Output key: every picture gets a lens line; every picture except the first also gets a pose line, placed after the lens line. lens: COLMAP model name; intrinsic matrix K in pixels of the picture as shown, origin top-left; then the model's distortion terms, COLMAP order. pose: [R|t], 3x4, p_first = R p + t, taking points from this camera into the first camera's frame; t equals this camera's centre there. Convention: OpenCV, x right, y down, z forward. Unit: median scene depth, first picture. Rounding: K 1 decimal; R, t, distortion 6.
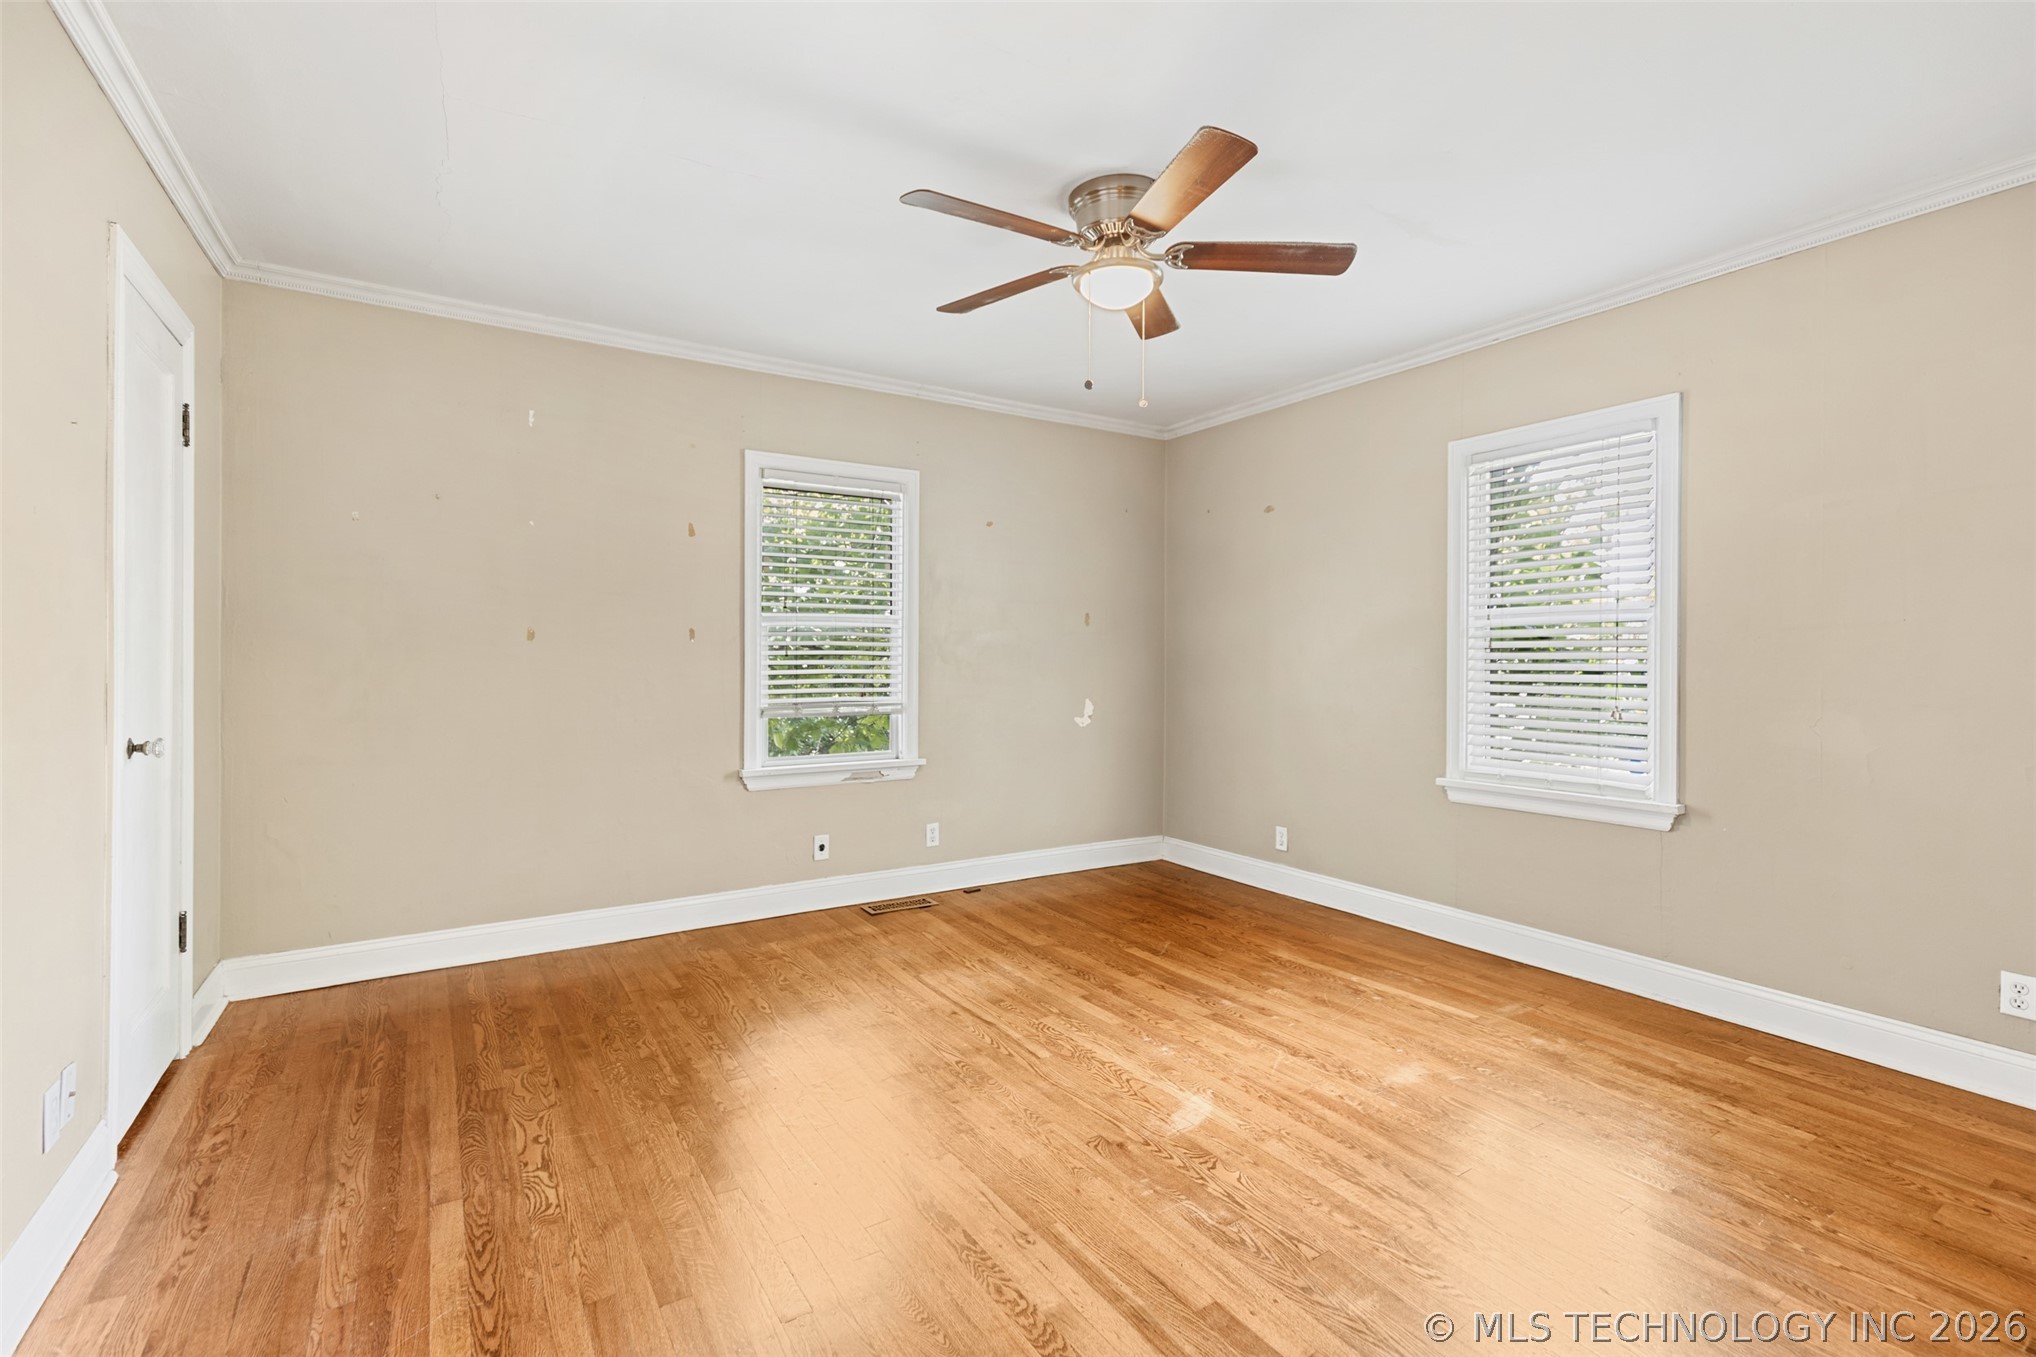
lens RADIAL K [[923.6, 0, 1025.0], [0, 923.6, 668.8], [0, 0, 1]] dist [0.010697, -0.002569]
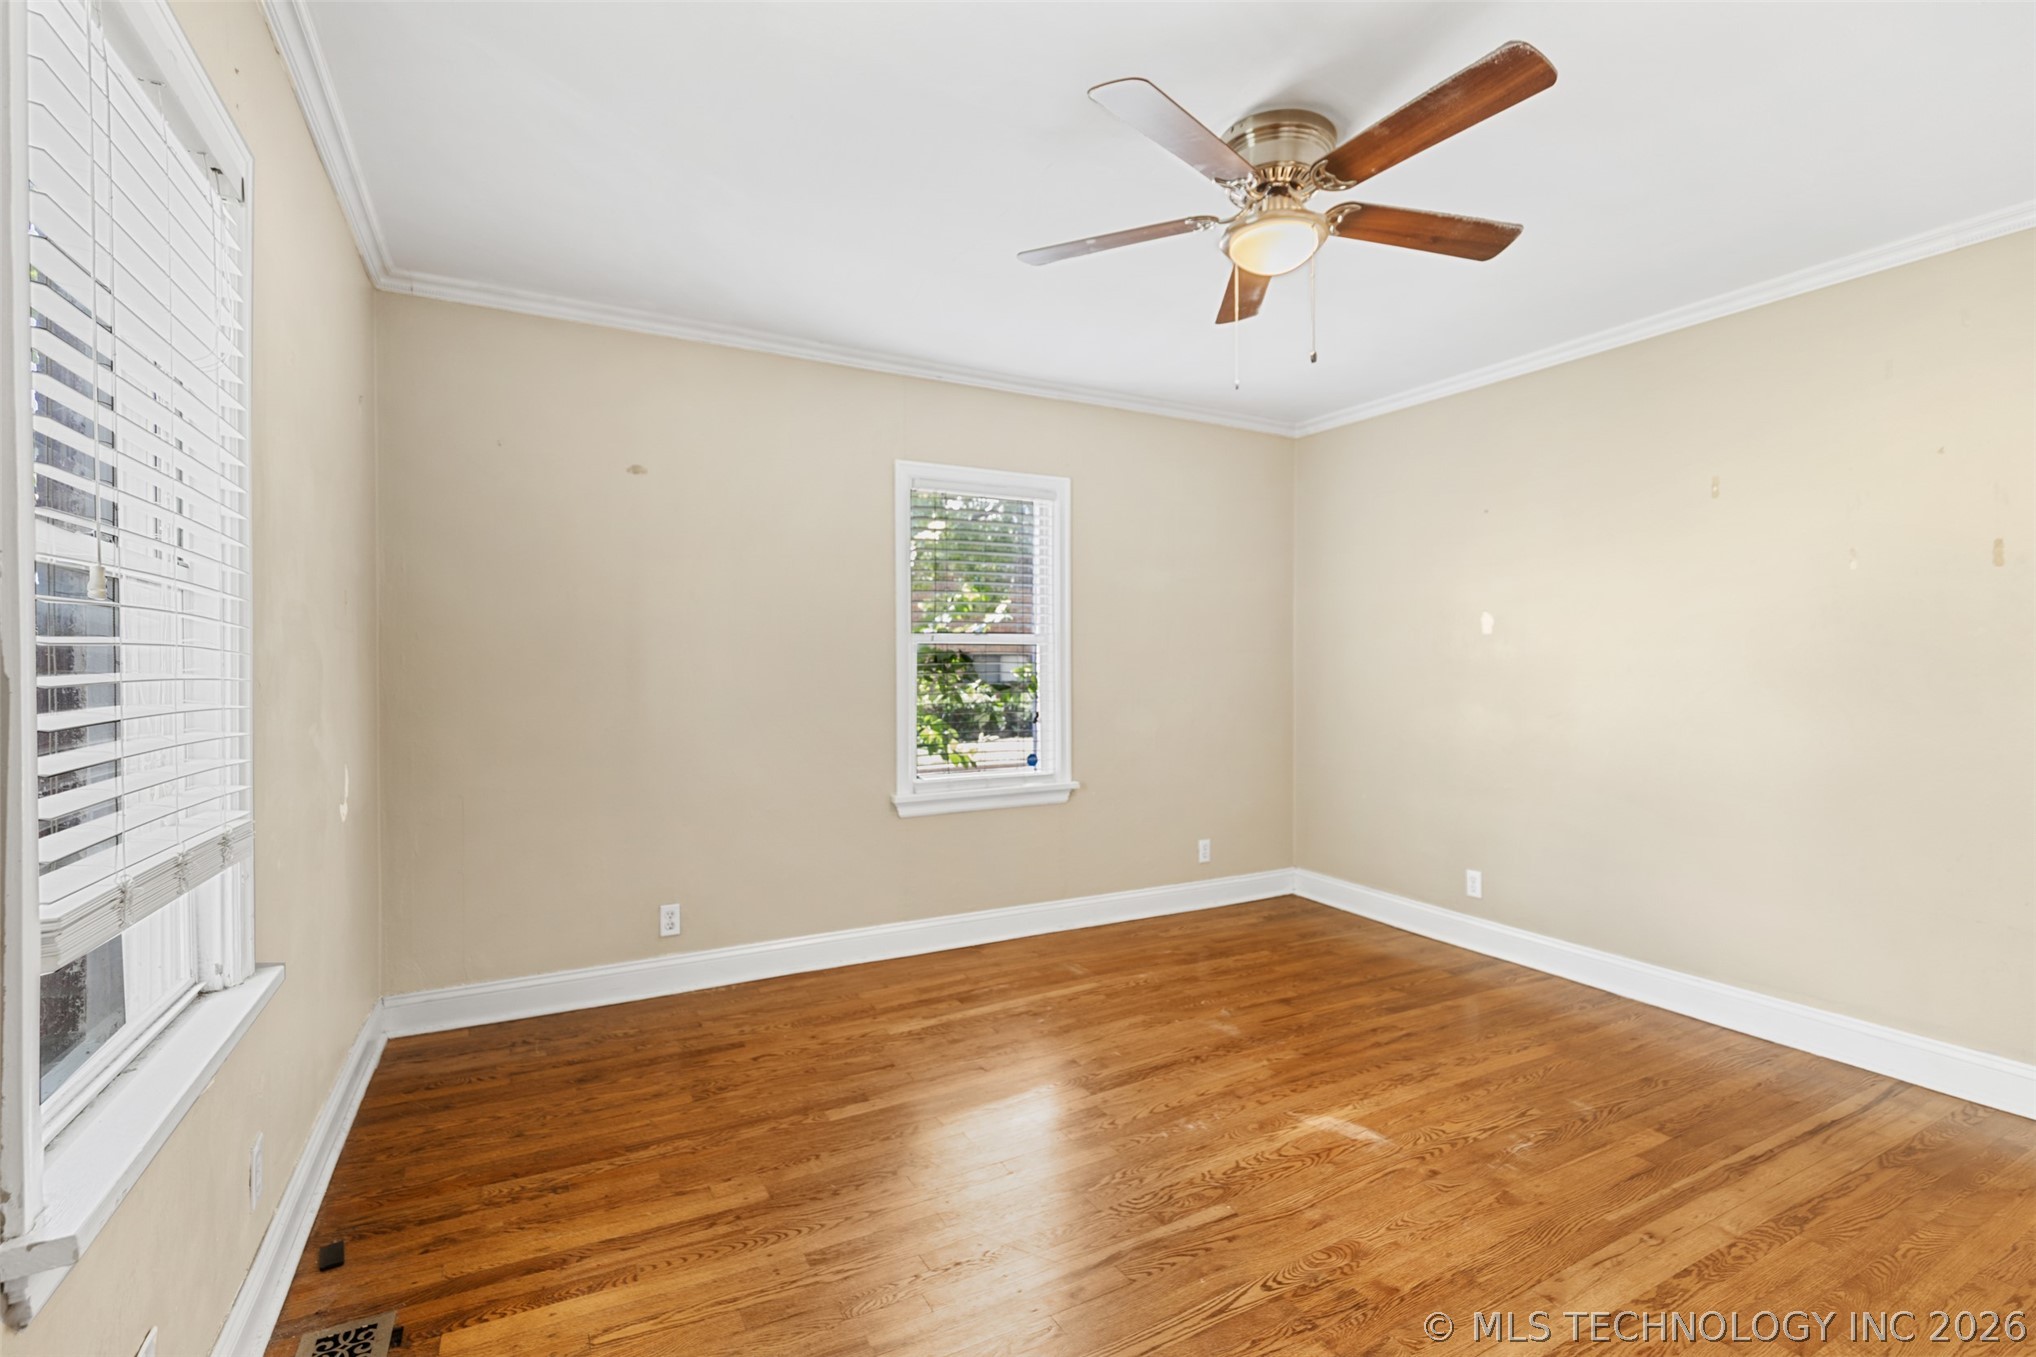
lens RADIAL K [[923.6, 0, 1027.2], [0, 923.6, 677.5], [0, 0, 1]] dist [0.010697, -0.002569]
pose [[0.064660, -0.014457, 0.997803, -0.686840], [0.014873, 0.999798, 0.013522, -0.025447], [-0.997796, 0.013966, 0.064862, 1.032947]]
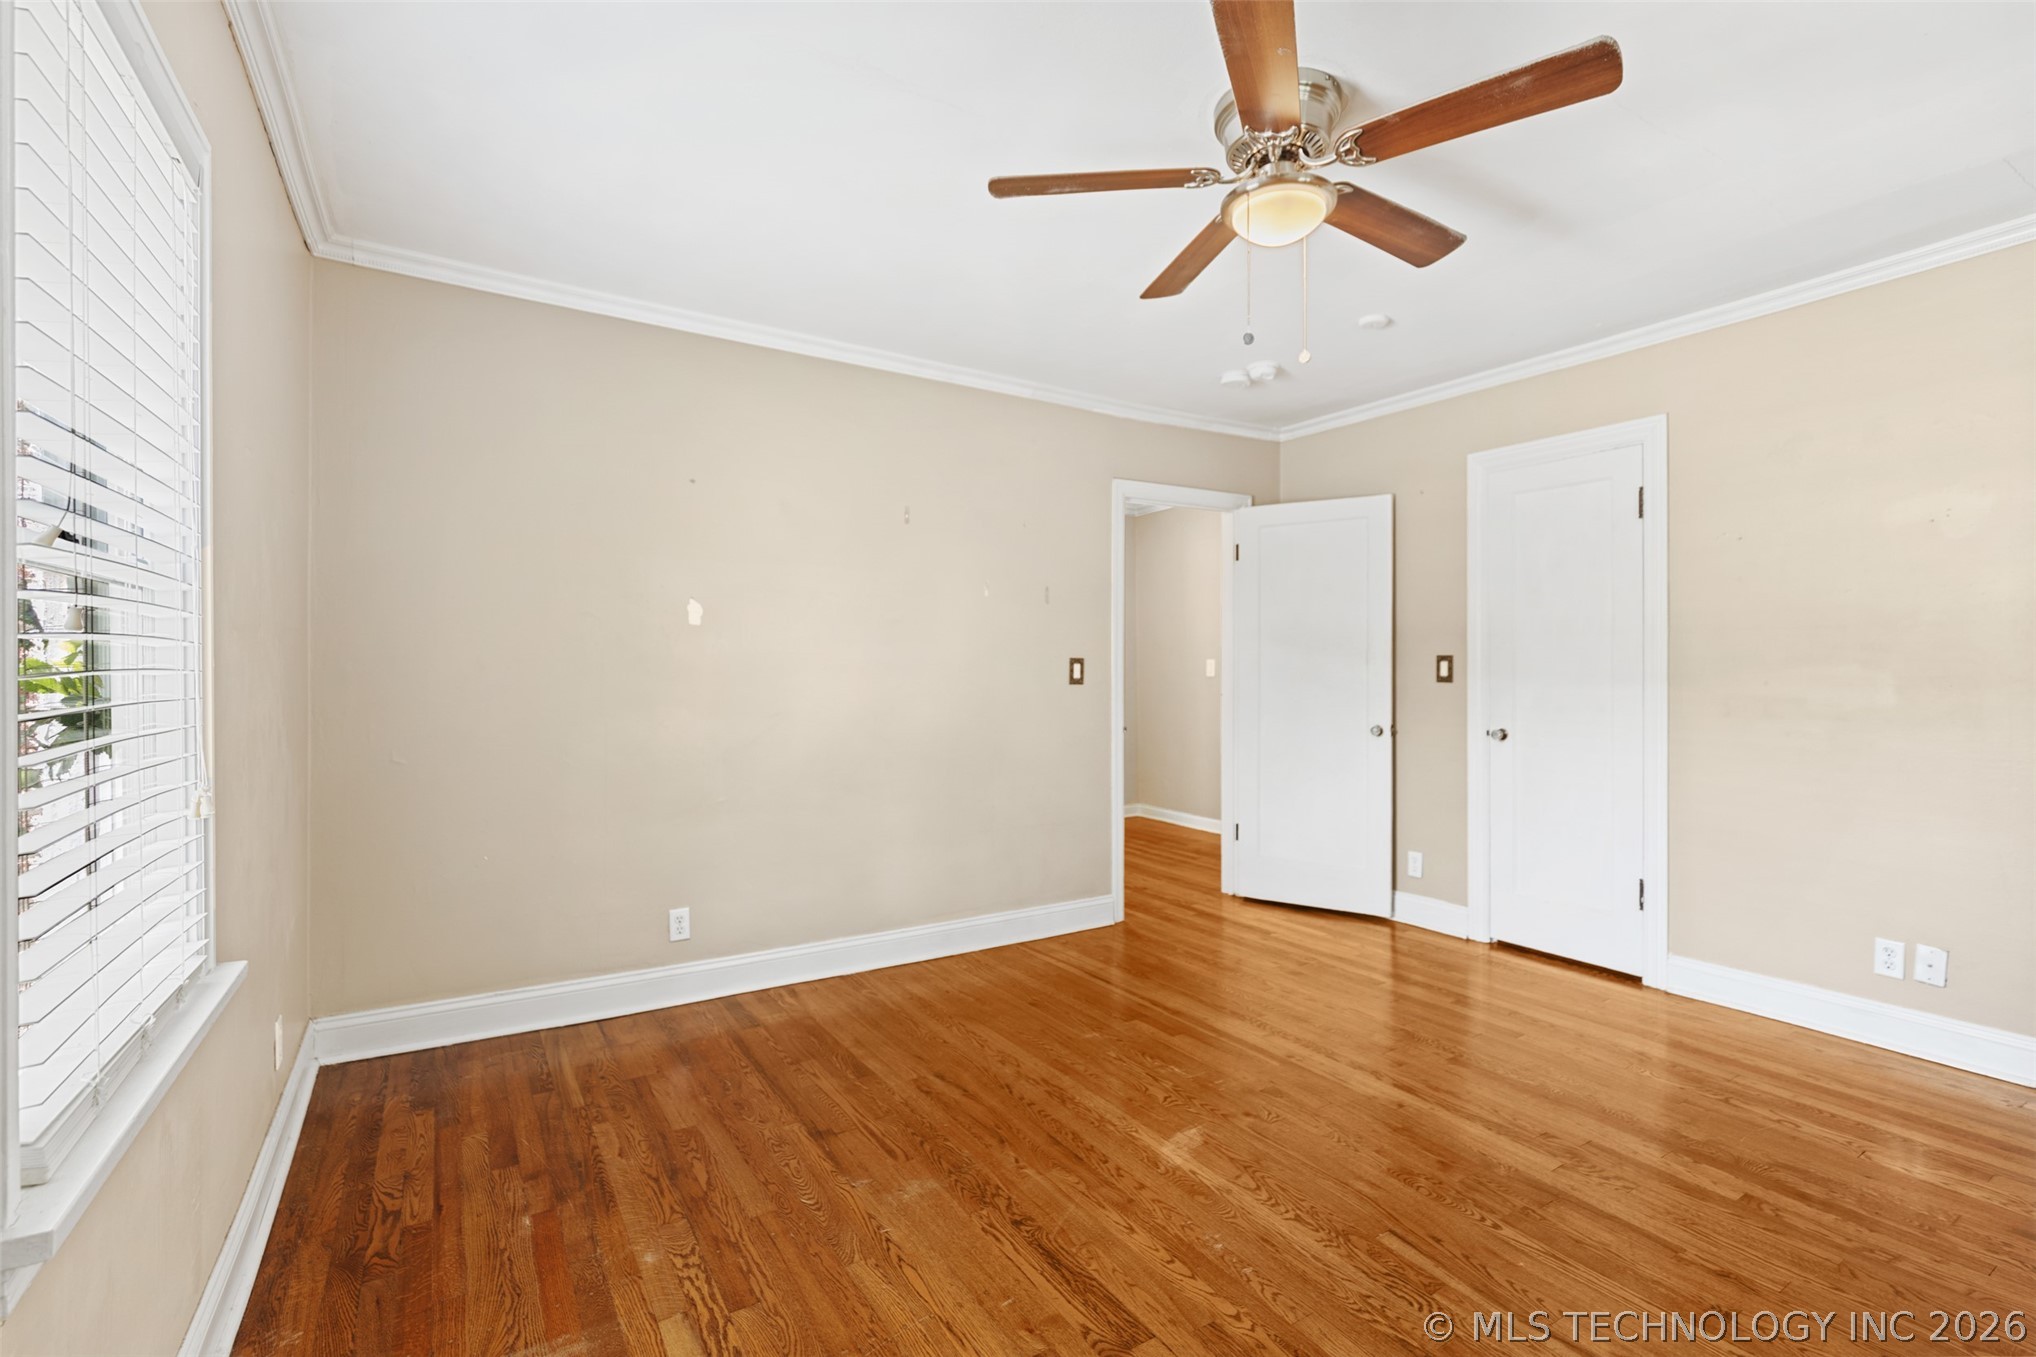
lens RADIAL K [[923.6, 0, 1029.3], [0, 923.6, 663.0], [0, 0, 1]] dist [0.010697, -0.002569]
pose [[-0.999979, -0.006527, -0.000037, 0.279534], [-0.006527, 0.999916, 0.011218, -0.028995], [-0.000036, 0.011218, -0.999937, 1.597119]]
